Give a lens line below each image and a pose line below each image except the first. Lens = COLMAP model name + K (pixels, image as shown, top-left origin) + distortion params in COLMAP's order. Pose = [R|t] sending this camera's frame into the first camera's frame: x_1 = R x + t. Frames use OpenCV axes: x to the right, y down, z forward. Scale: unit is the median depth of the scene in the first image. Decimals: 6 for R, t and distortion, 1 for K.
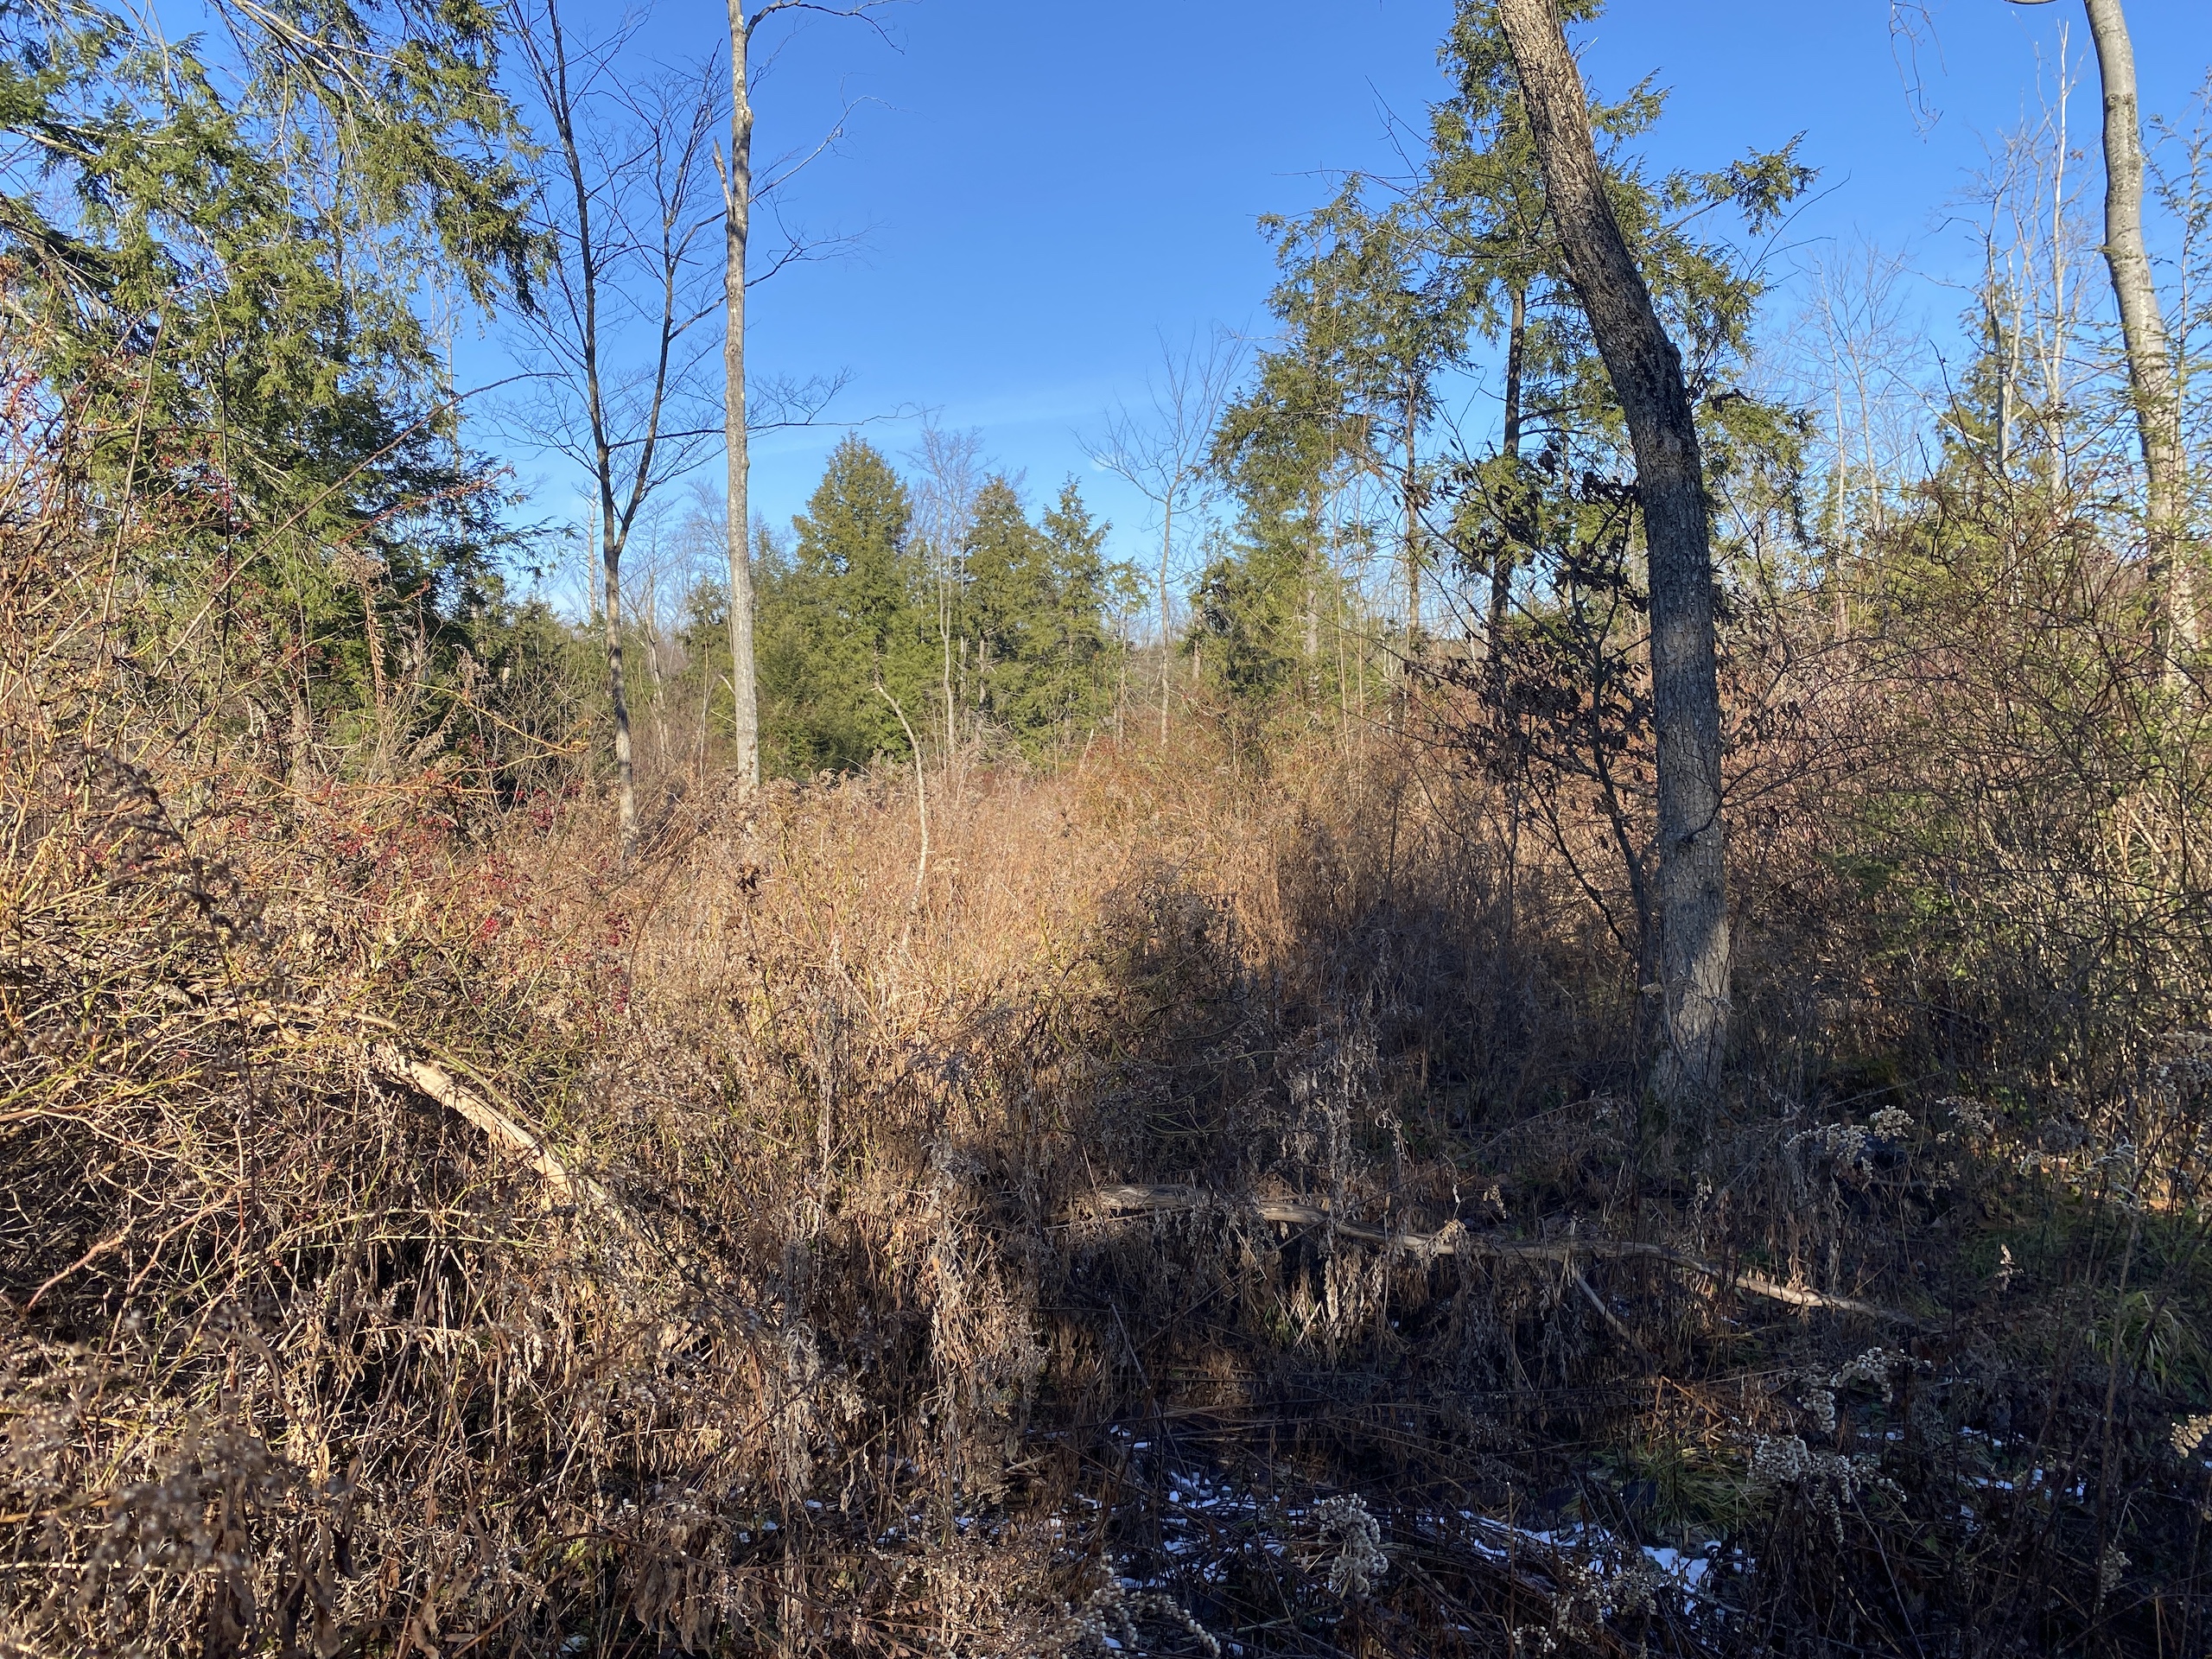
lens RADIAL K [[1669.7, 0, 1108.1], [0, 1669.7, 829.1], [0, 0, 1]] dist [0.003479, -0.004343]
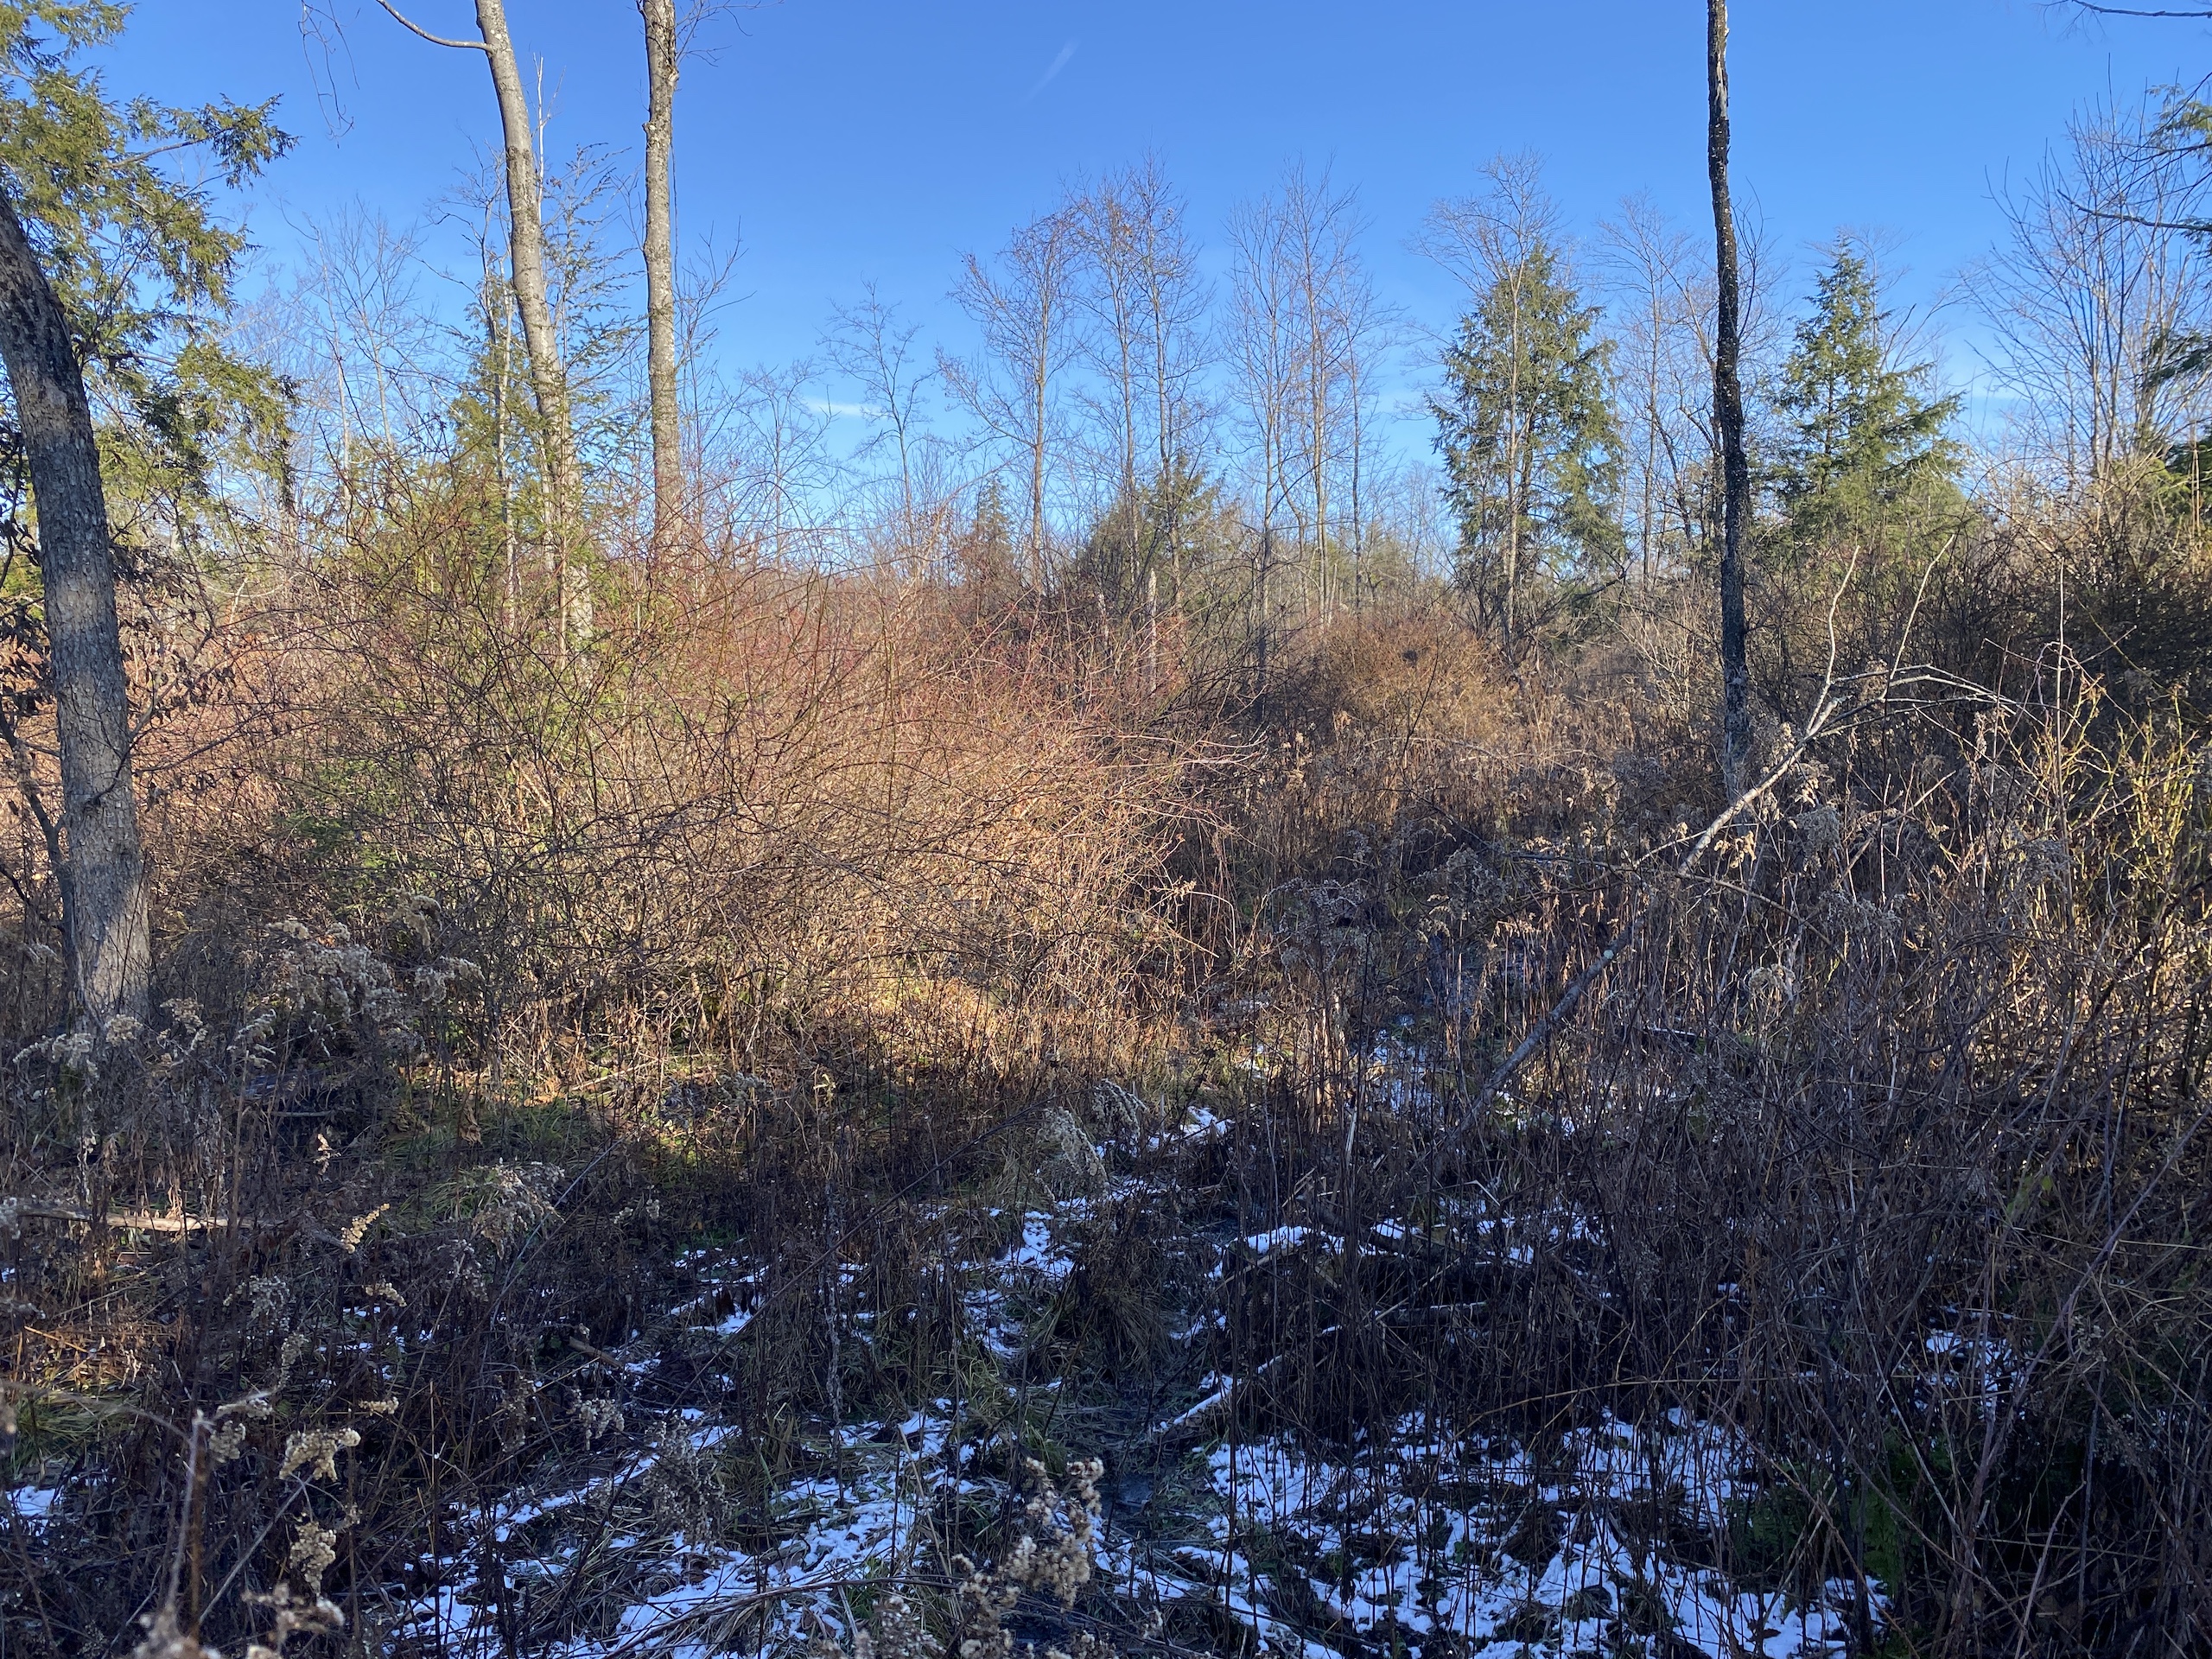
lens RADIAL K [[1676.9, 0, 1105.1], [0, 1676.9, 844.9], [0, 0, 1]] dist [-0.003463, 0.003781]
pose [[0.689368, -0.037212, 0.723455, 0.031331], [0.017560, 0.999245, 0.034665, 0.006122], [-0.724198, -0.011194, 0.689501, -0.092399]]
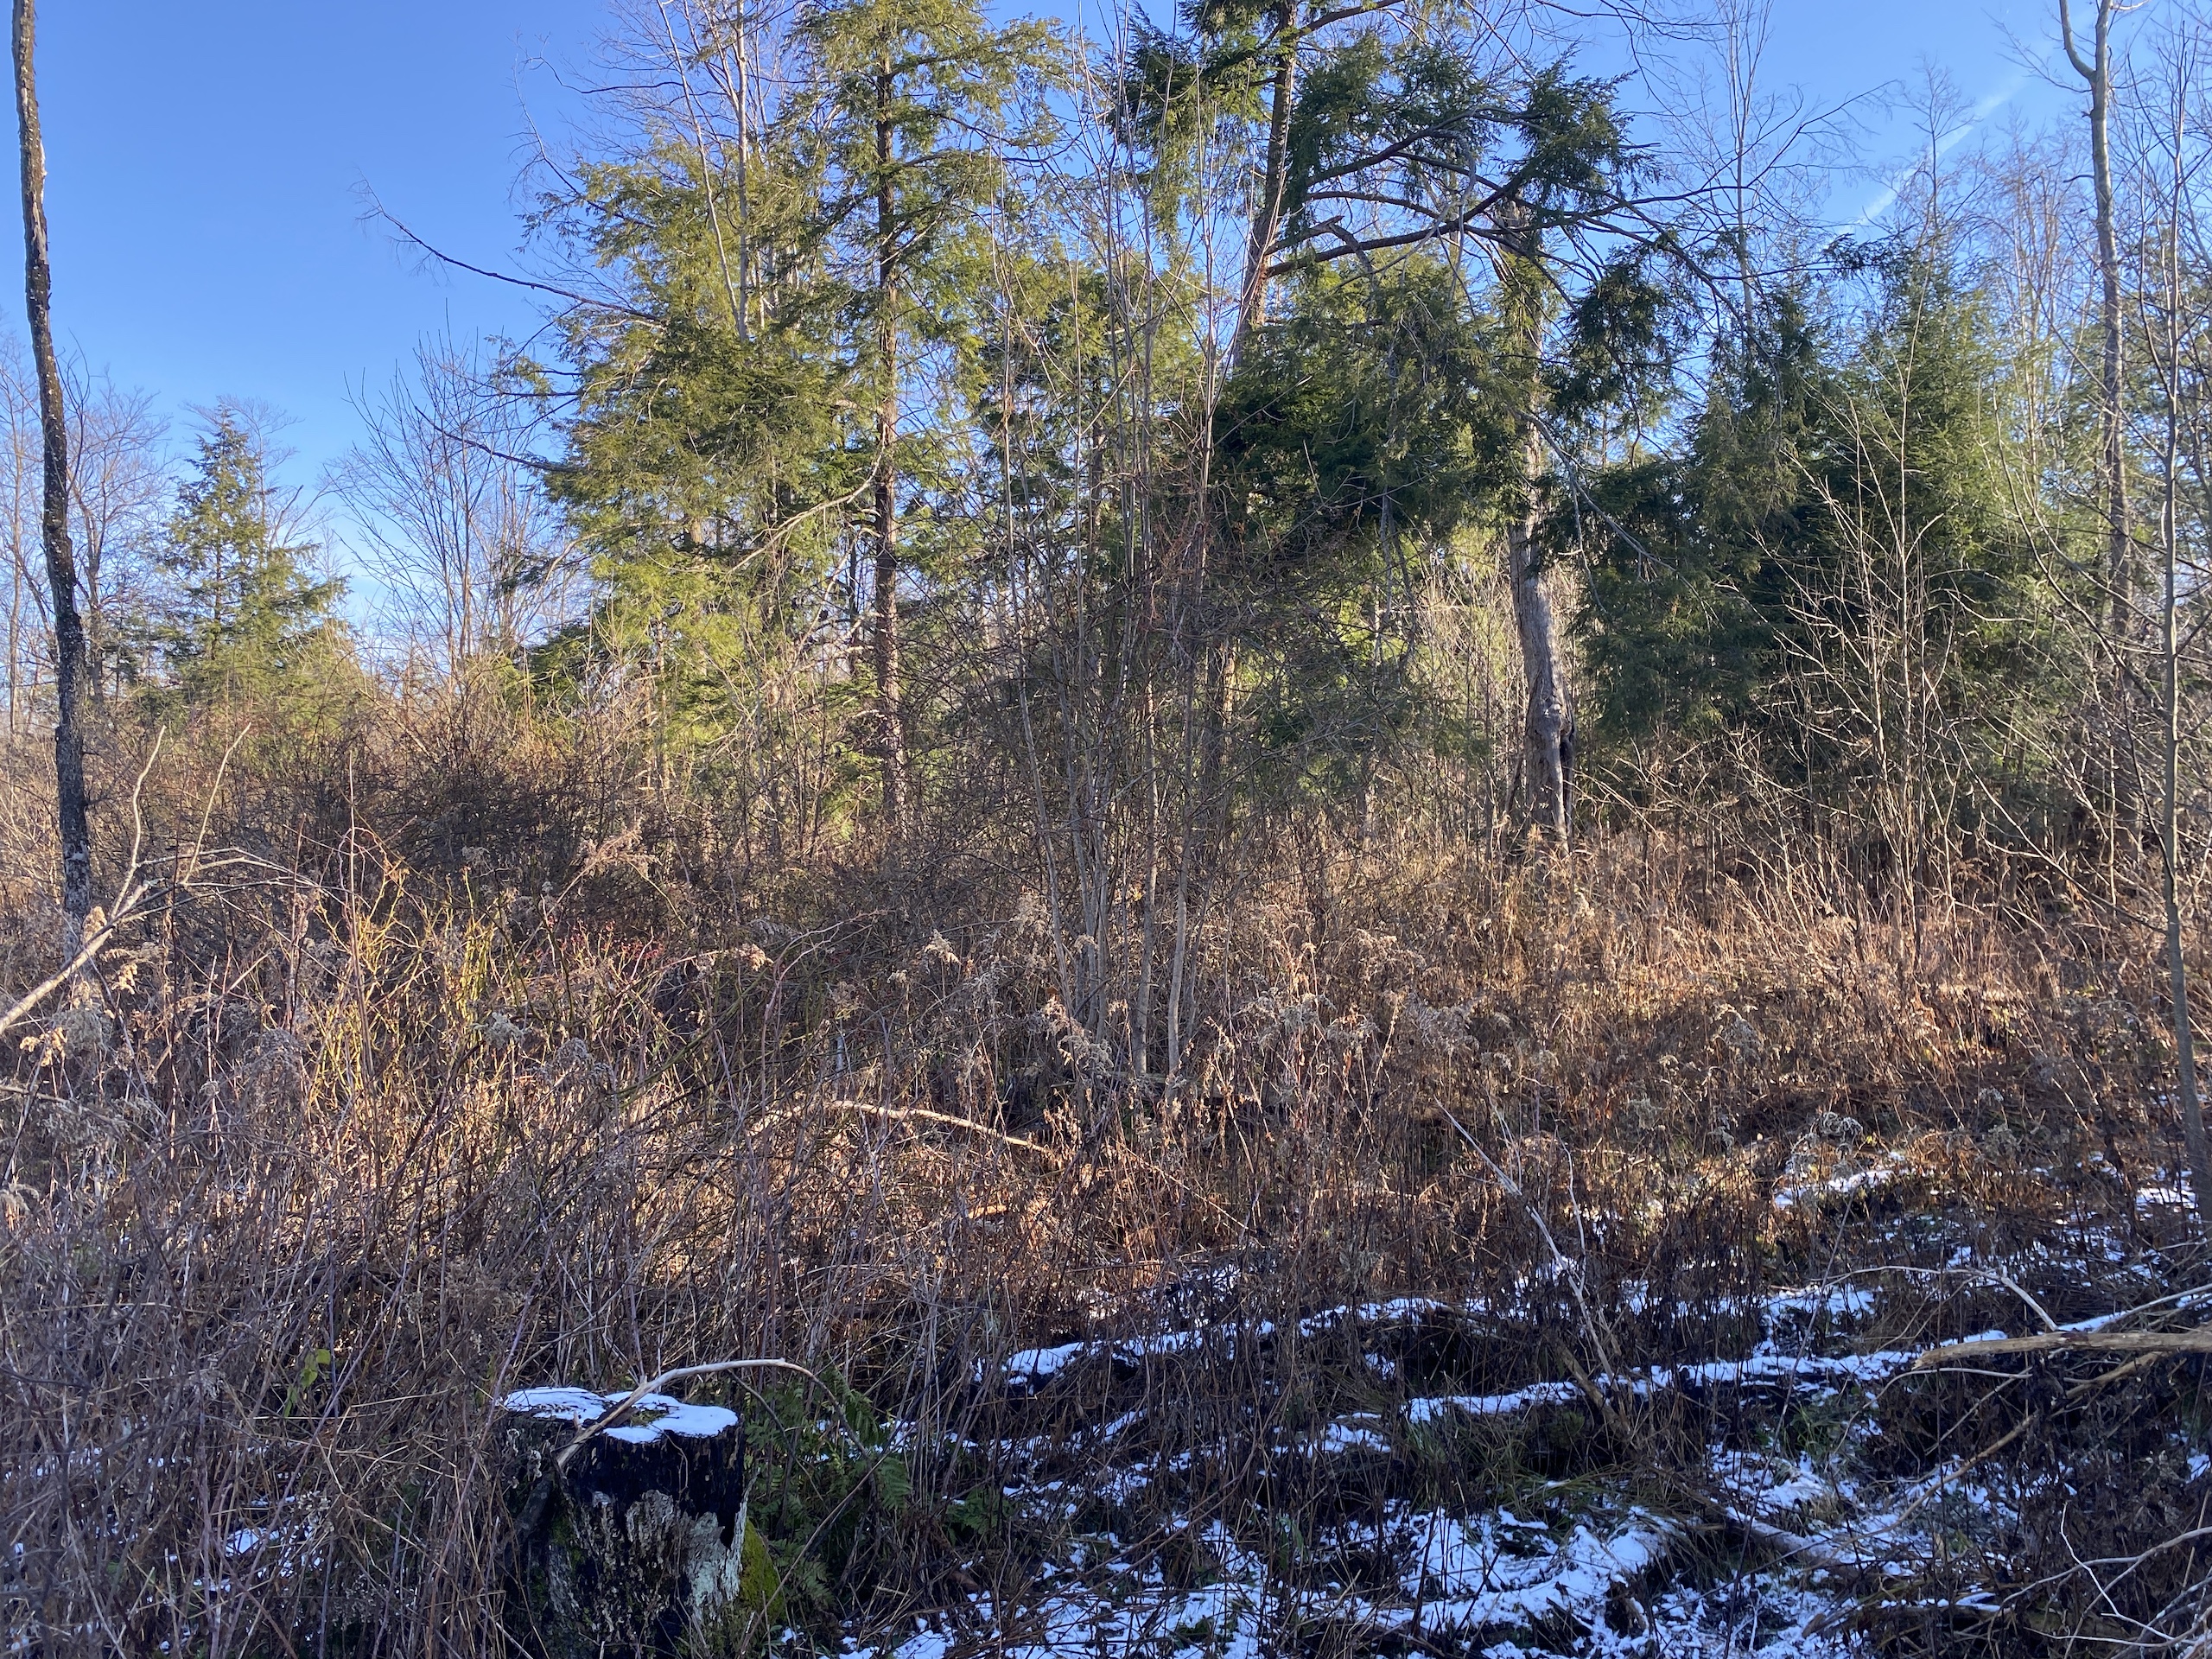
lens RADIAL K [[1669.7, 0, 1108.1], [0, 1669.7, 829.1], [0, 0, 1]] dist [0.003479, -0.004343]
pose [[-0.110867, 0.043526, 0.992882, 0.044836], [0.055456, 0.997755, -0.037548, -0.002364], [-0.992287, 0.050898, -0.113032, -0.160243]]
